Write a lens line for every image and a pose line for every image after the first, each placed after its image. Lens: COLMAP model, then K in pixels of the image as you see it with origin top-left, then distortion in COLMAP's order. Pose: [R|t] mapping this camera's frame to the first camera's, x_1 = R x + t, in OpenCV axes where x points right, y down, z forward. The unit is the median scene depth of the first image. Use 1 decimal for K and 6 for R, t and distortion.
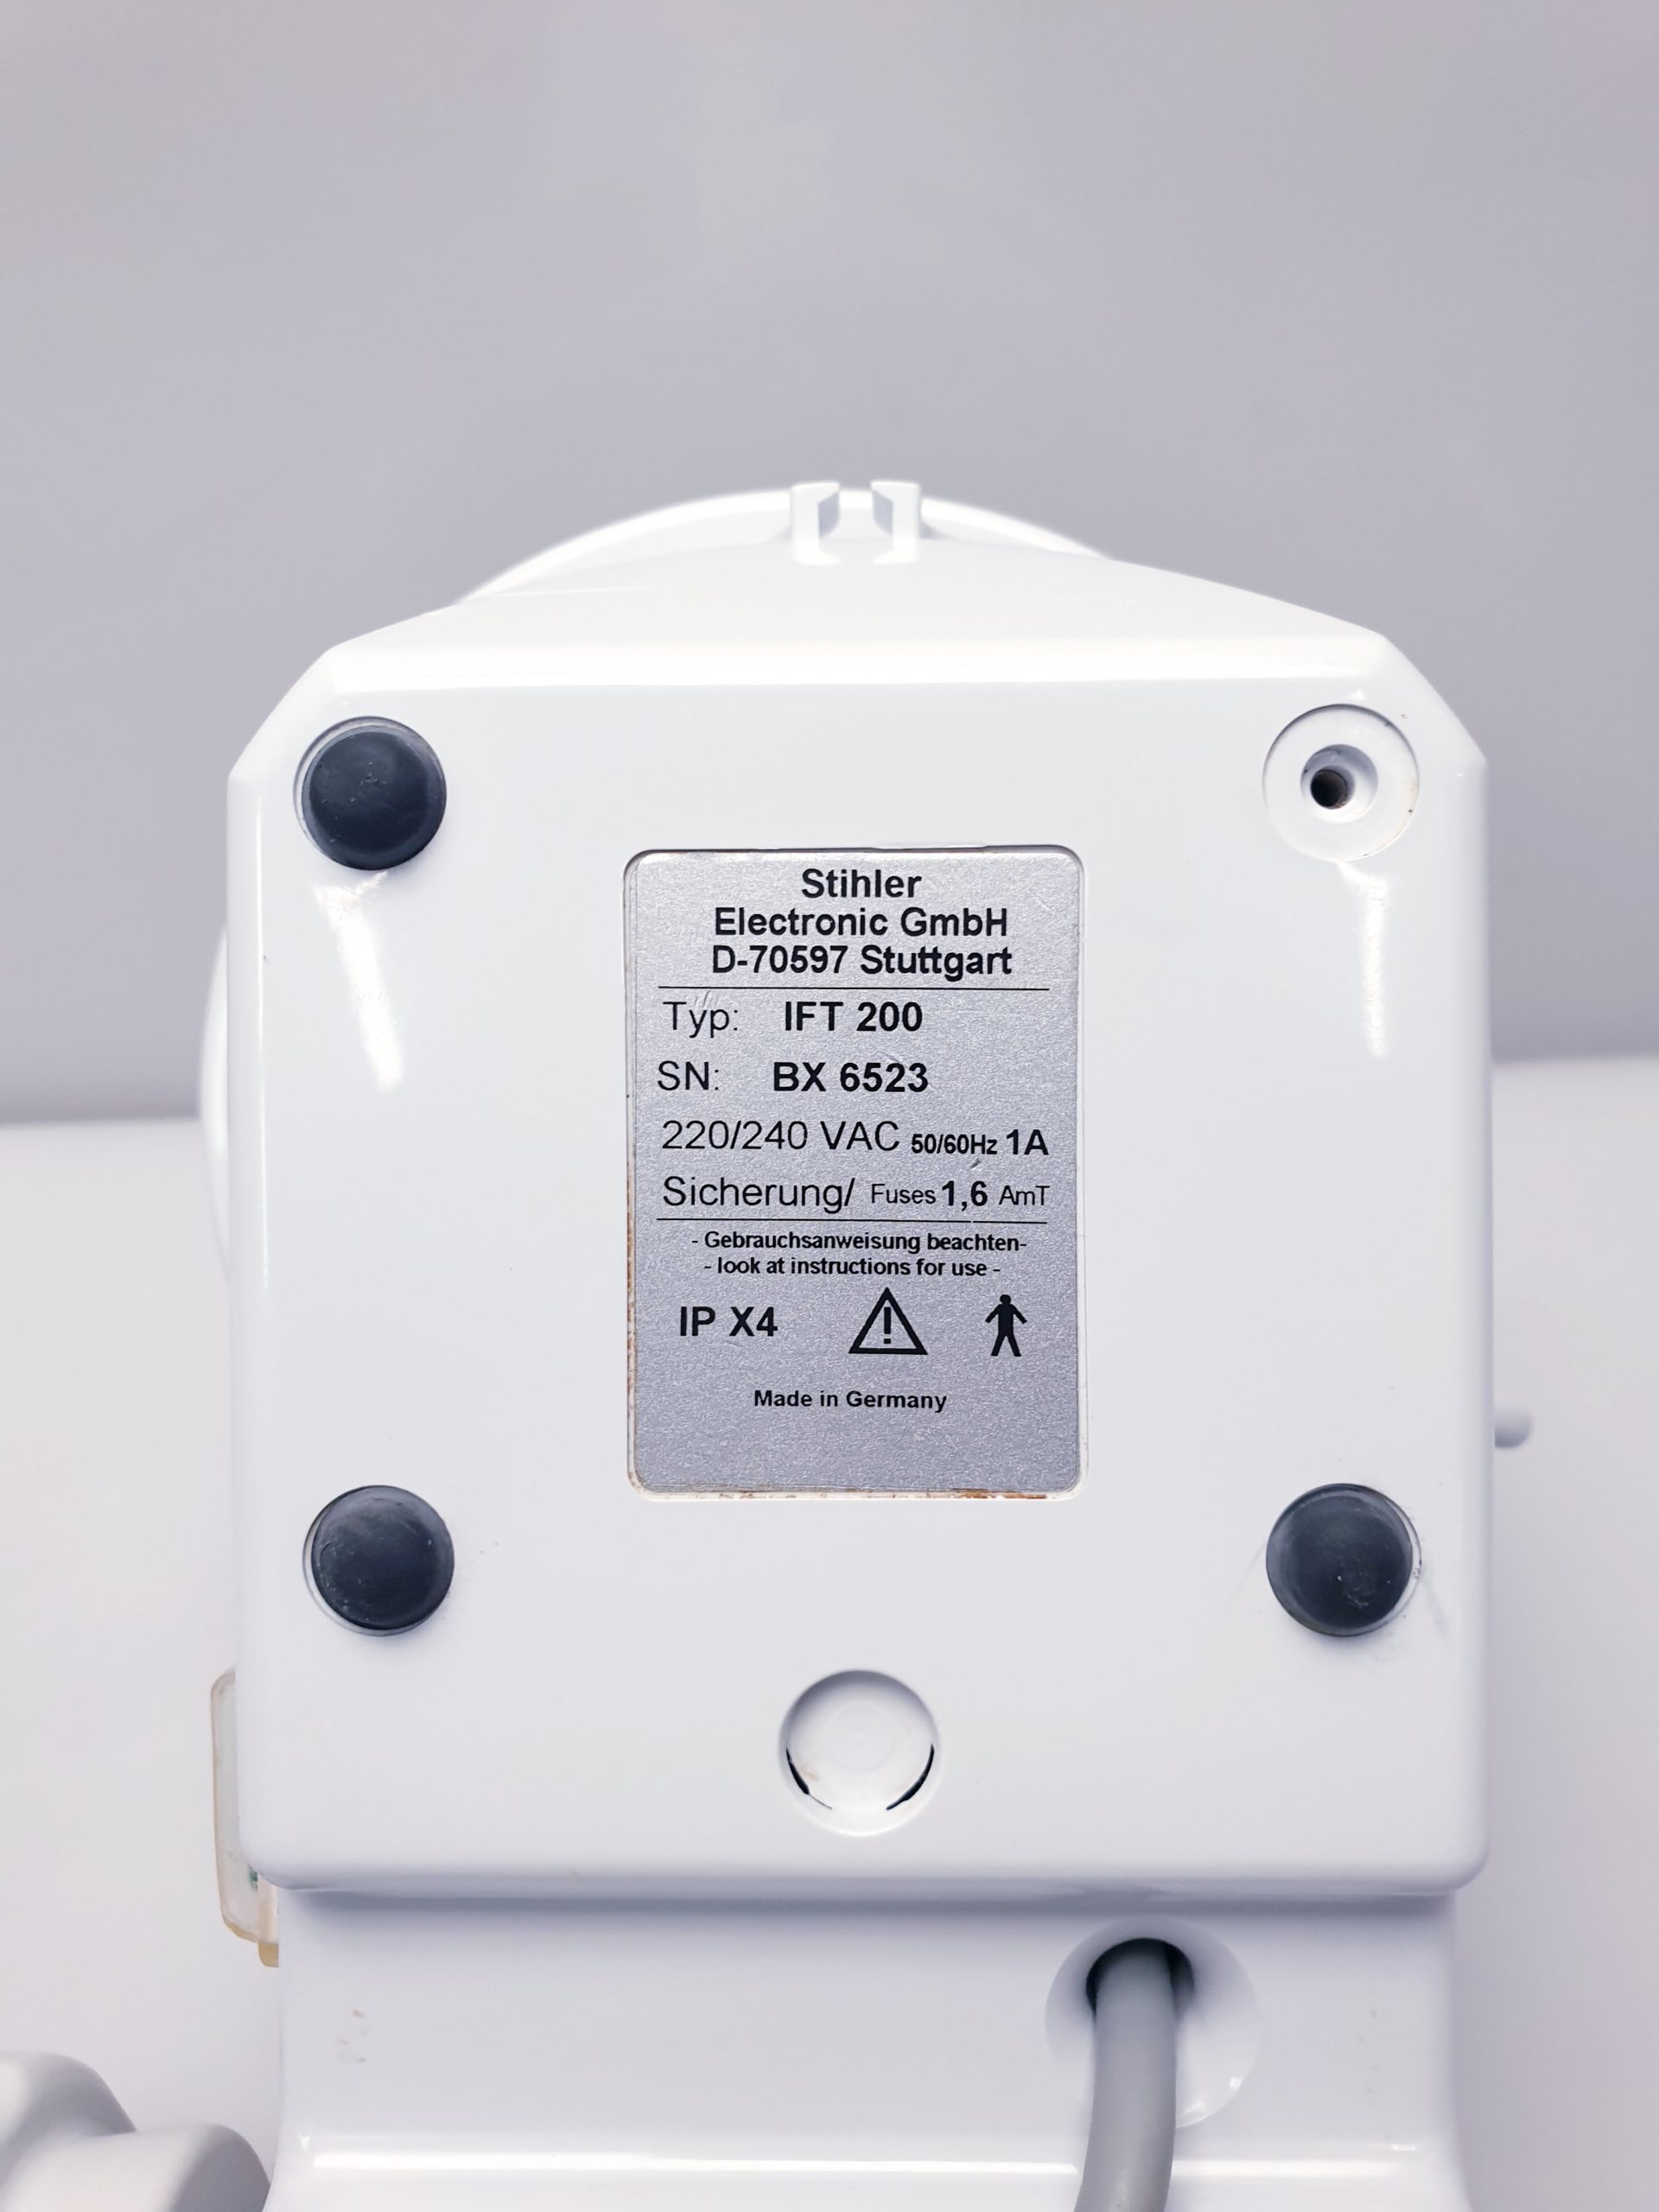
lens RADIAL K [[2071.8, 0, 829.5], [0, 2071.8, 1106.0], [0, 0, 1]] dist [0.056571, -0.008582]
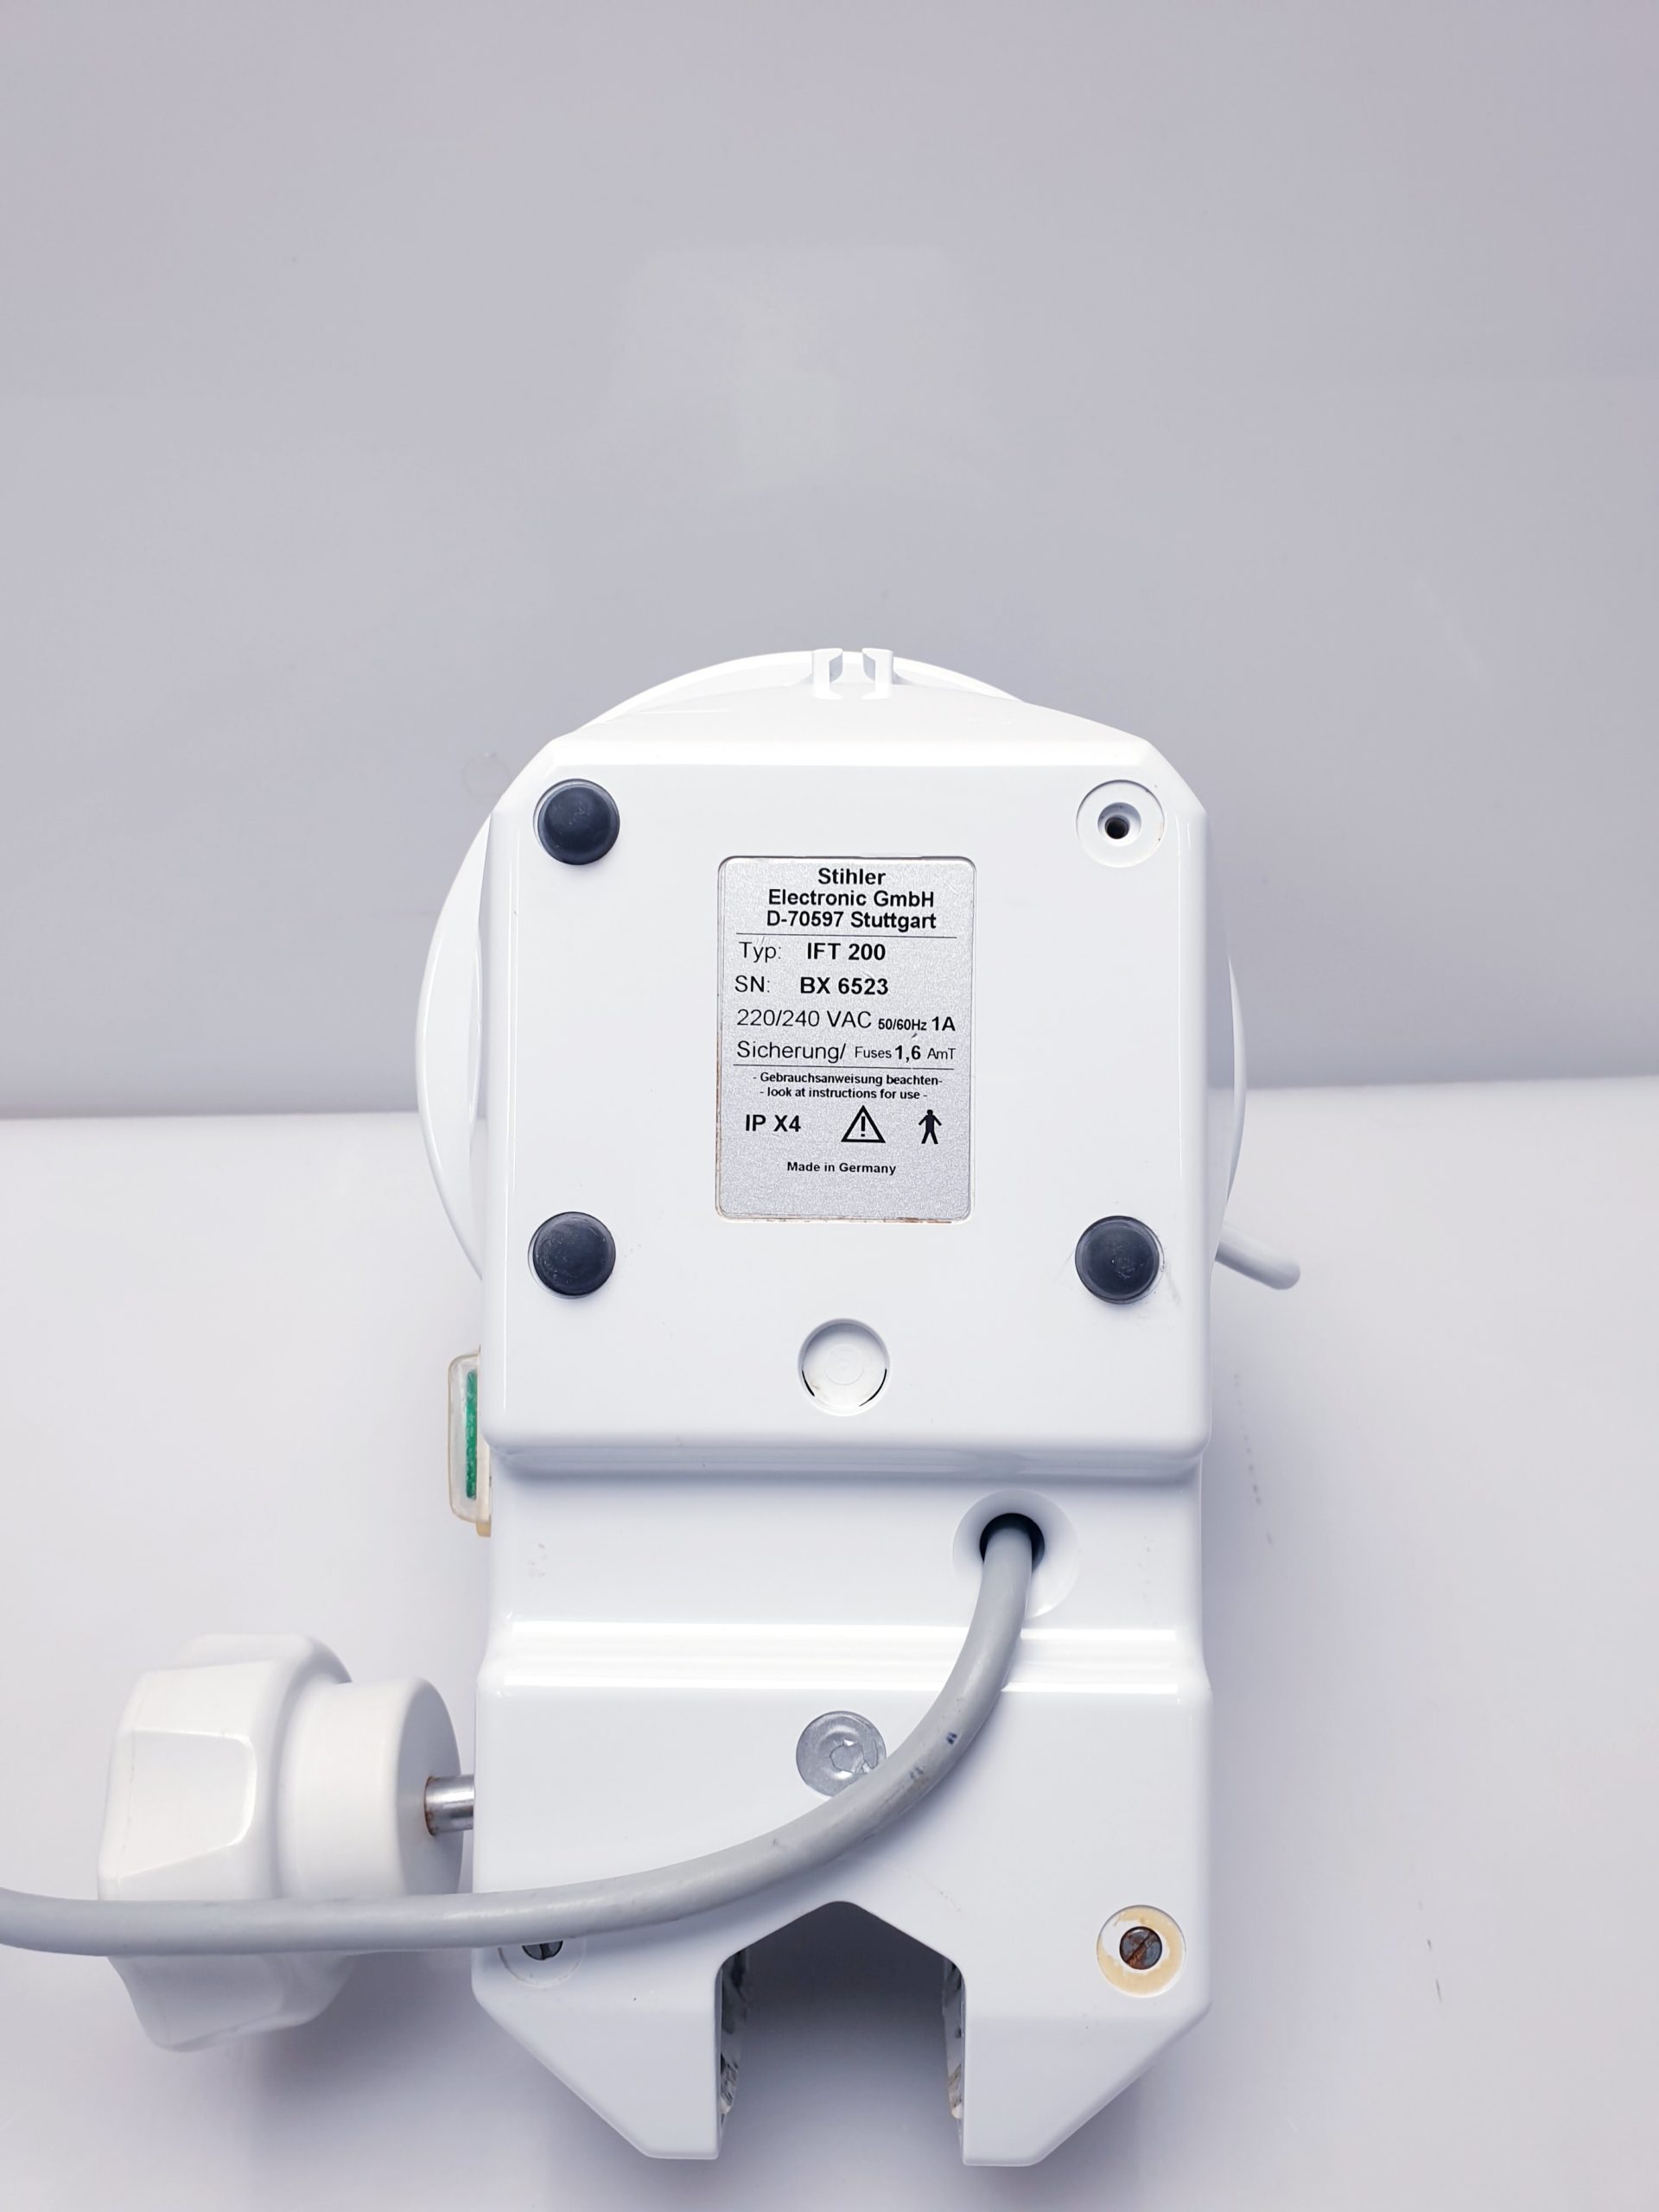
lens RADIAL K [[1754.3, 0, 832.7], [0, 1754.3, 1072.7], [0, 0, 1]] dist [0.199122, -0.470716]
pose [[0.999898, 0.014078, 0.002538, -0.002464], [-0.013939, 0.998727, -0.048471, 0.132903], [-0.003217, 0.048431, 0.998821, -0.493436]]
